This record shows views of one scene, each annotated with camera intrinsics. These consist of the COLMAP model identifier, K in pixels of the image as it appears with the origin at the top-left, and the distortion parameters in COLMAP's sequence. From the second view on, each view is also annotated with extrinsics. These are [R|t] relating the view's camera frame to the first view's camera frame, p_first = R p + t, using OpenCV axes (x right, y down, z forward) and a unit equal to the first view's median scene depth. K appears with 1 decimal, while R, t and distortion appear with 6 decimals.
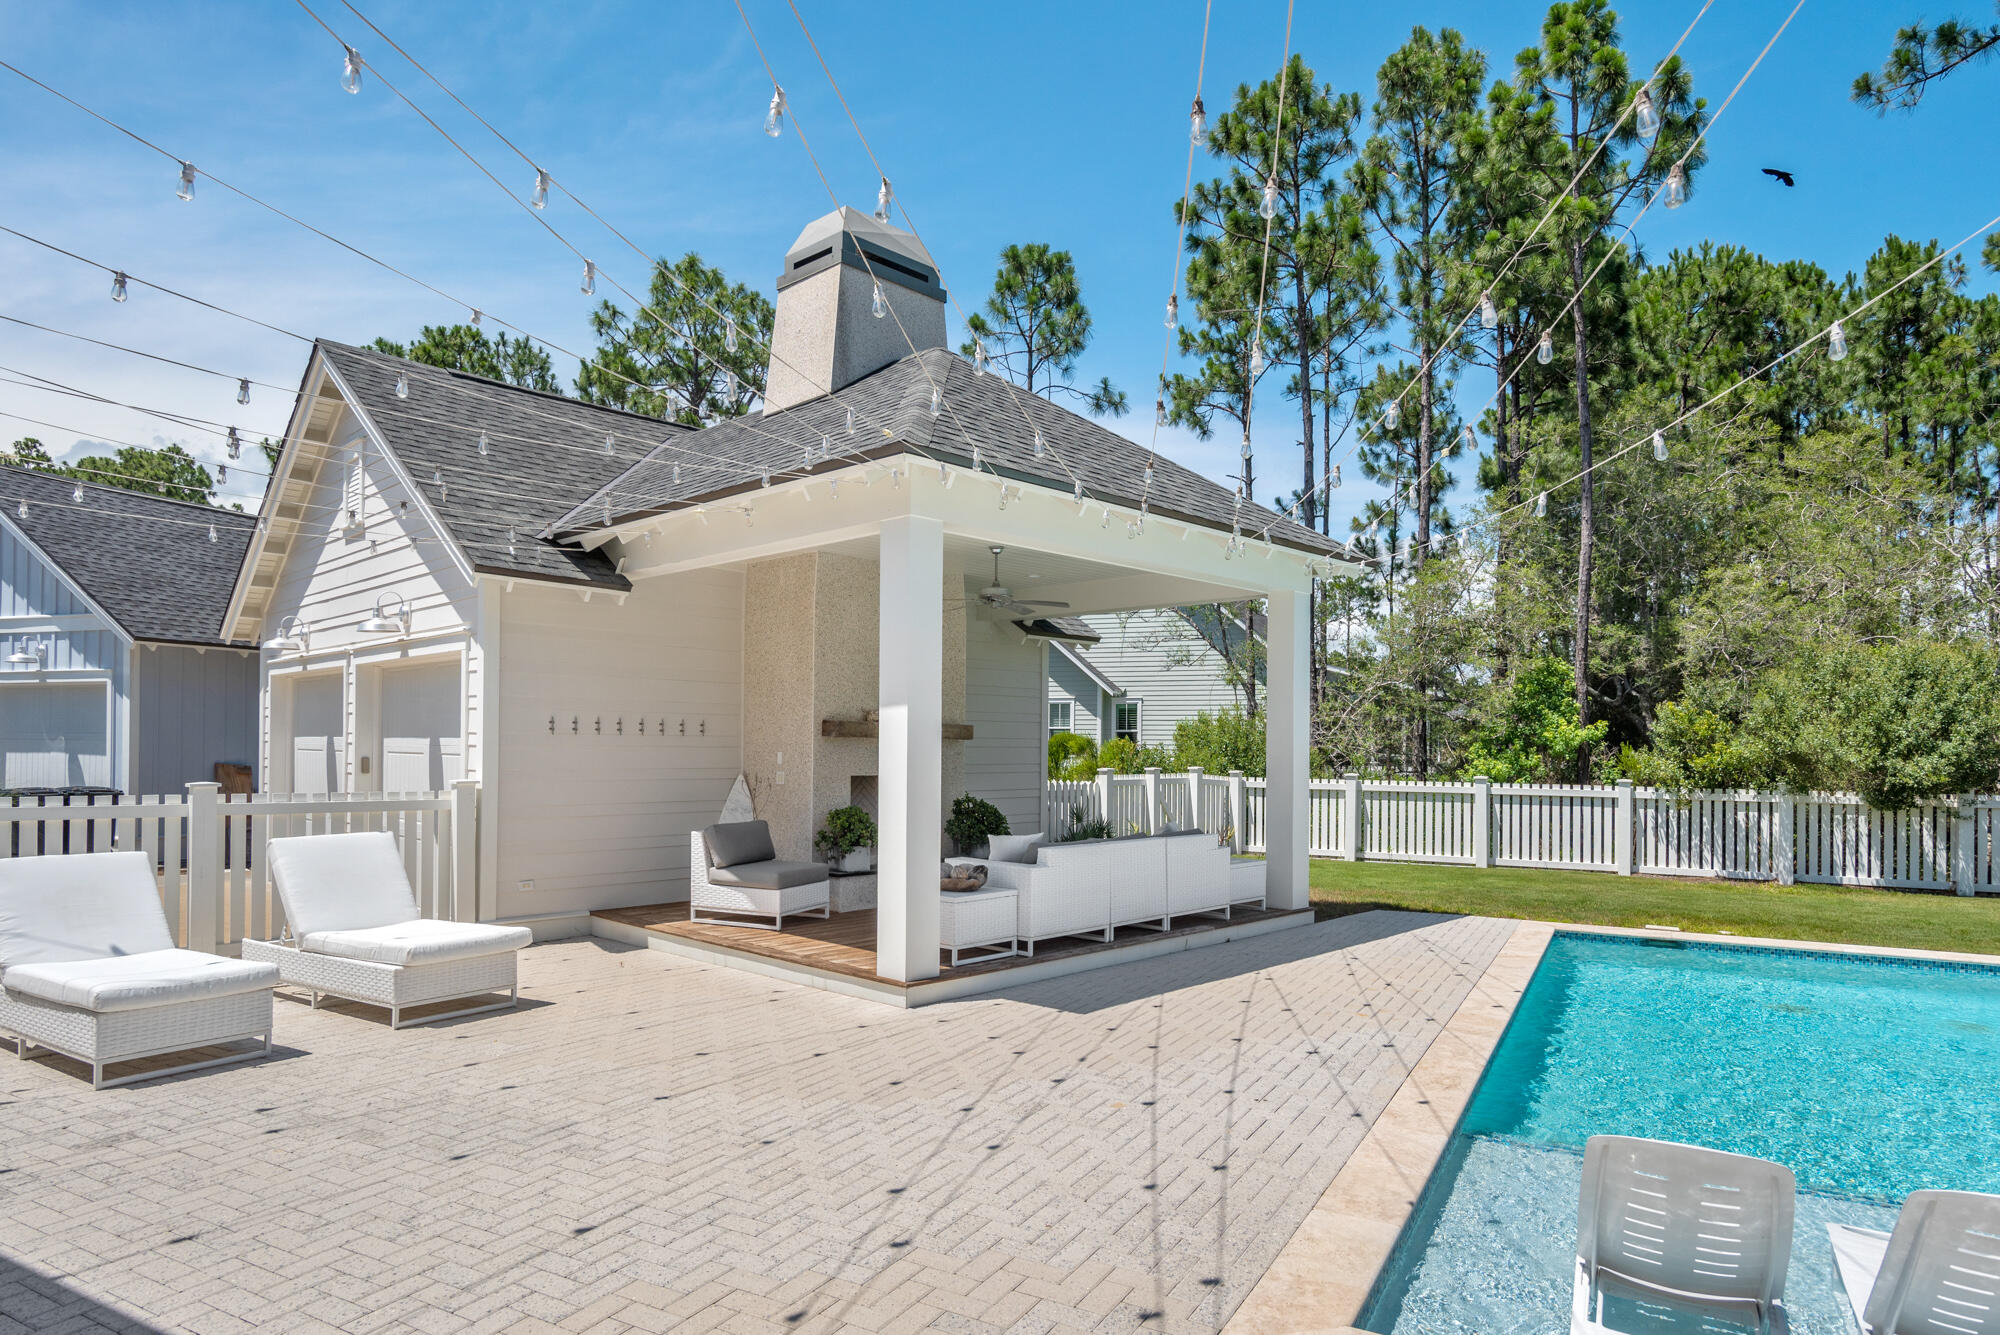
lens RADIAL K [[1144.5, 0, 989.1], [0, 1144.5, 761.6], [0, 0, 1]] dist [0.005980, -0.001266]
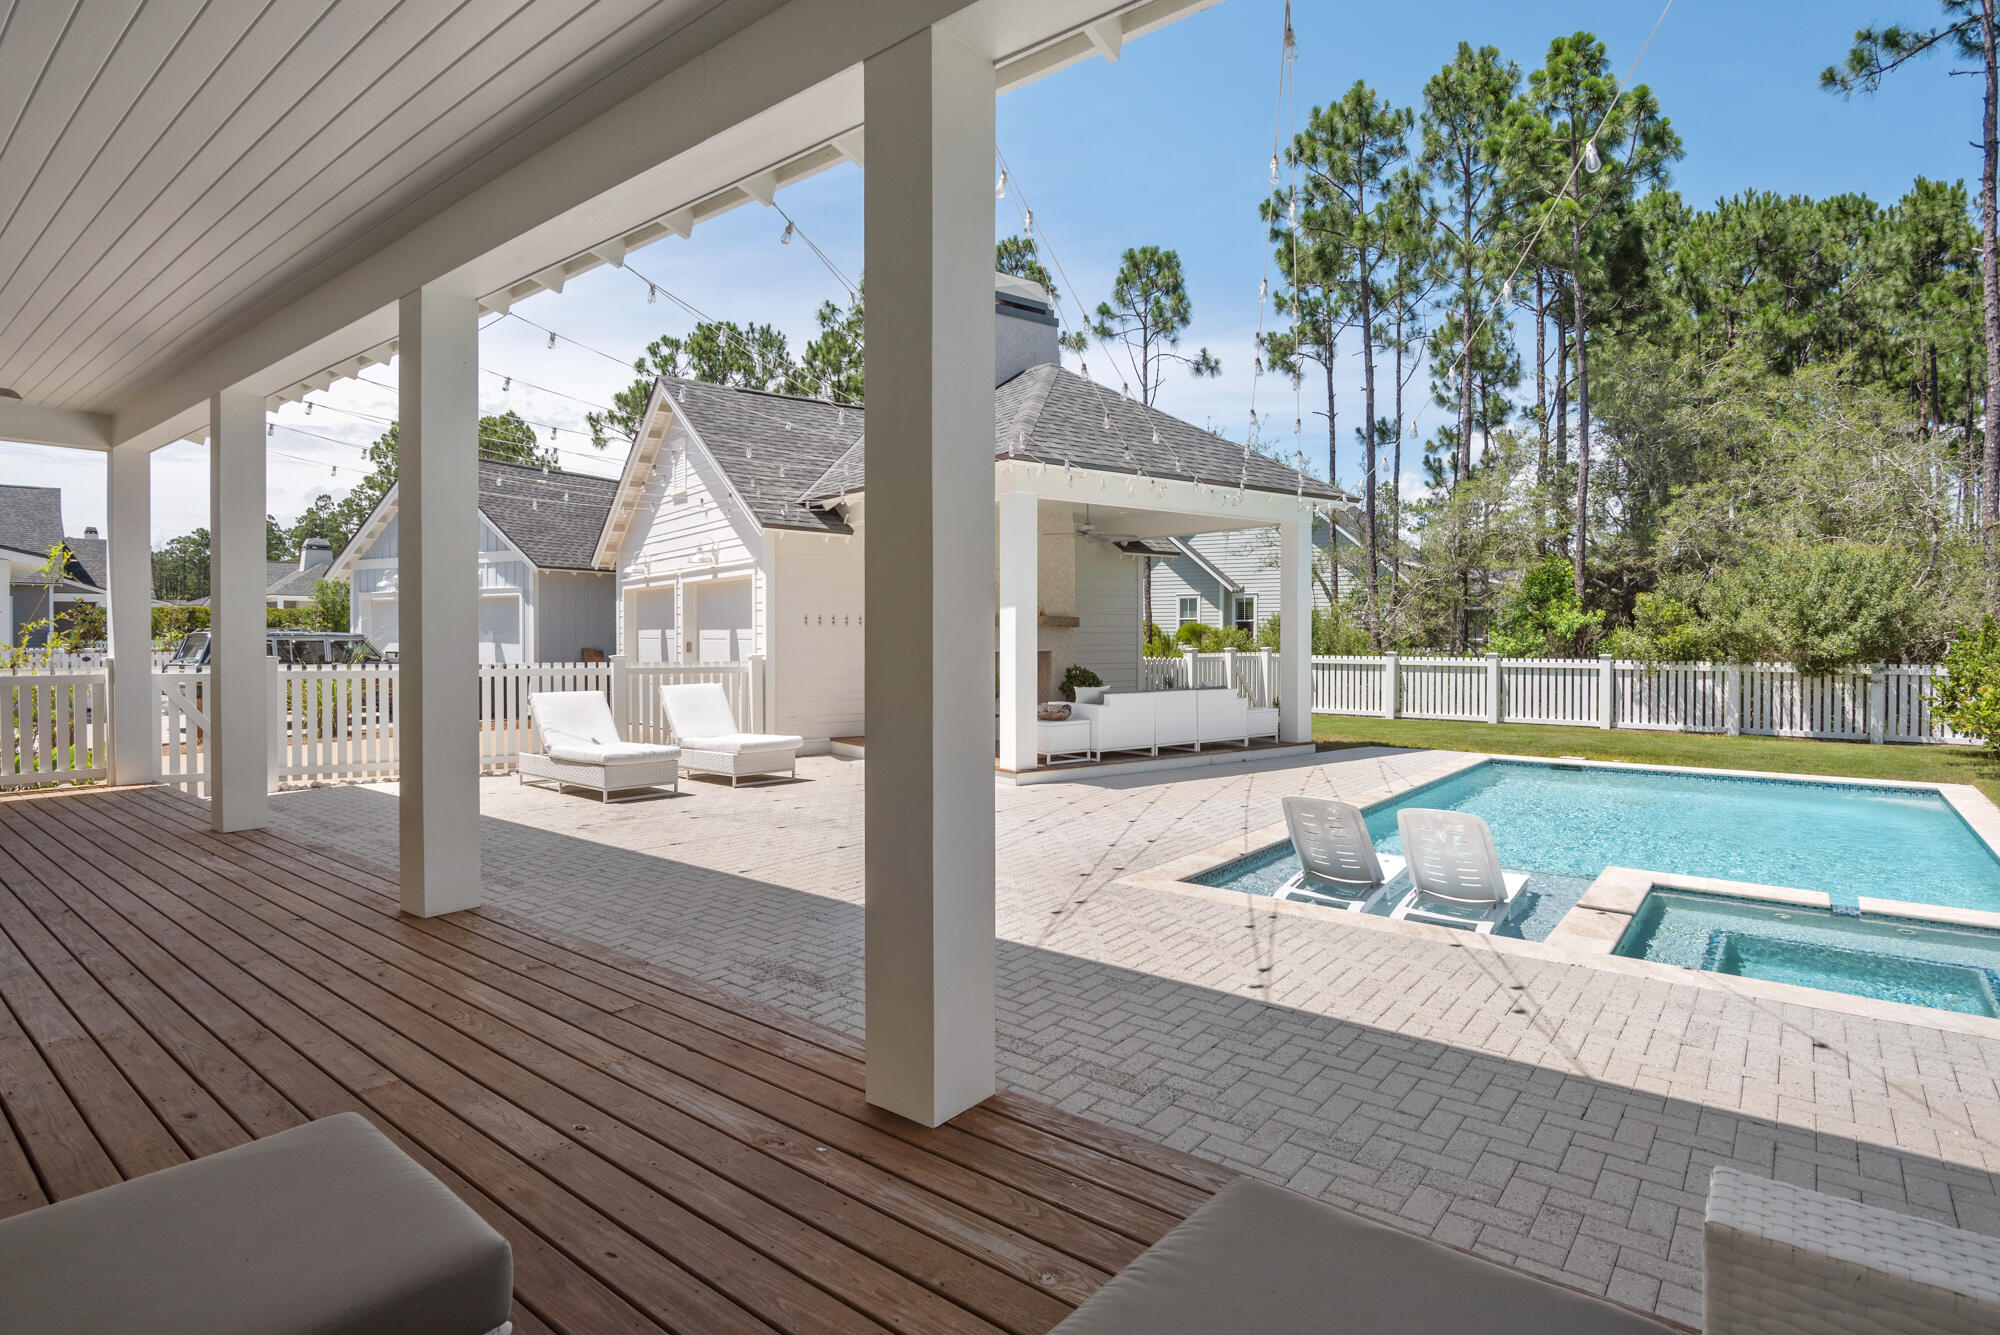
lens RADIAL K [[1002.5, 0, 997.4], [0, 1002.5, 660.1], [0, 0, 1]] dist [-0.004429, 0.002138]
pose [[0.988630, -0.004354, -0.150302, 0.053034], [0.005939, 0.999931, 0.010096, 0.006549], [0.150248, -0.010874, 0.988589, -0.198030]]
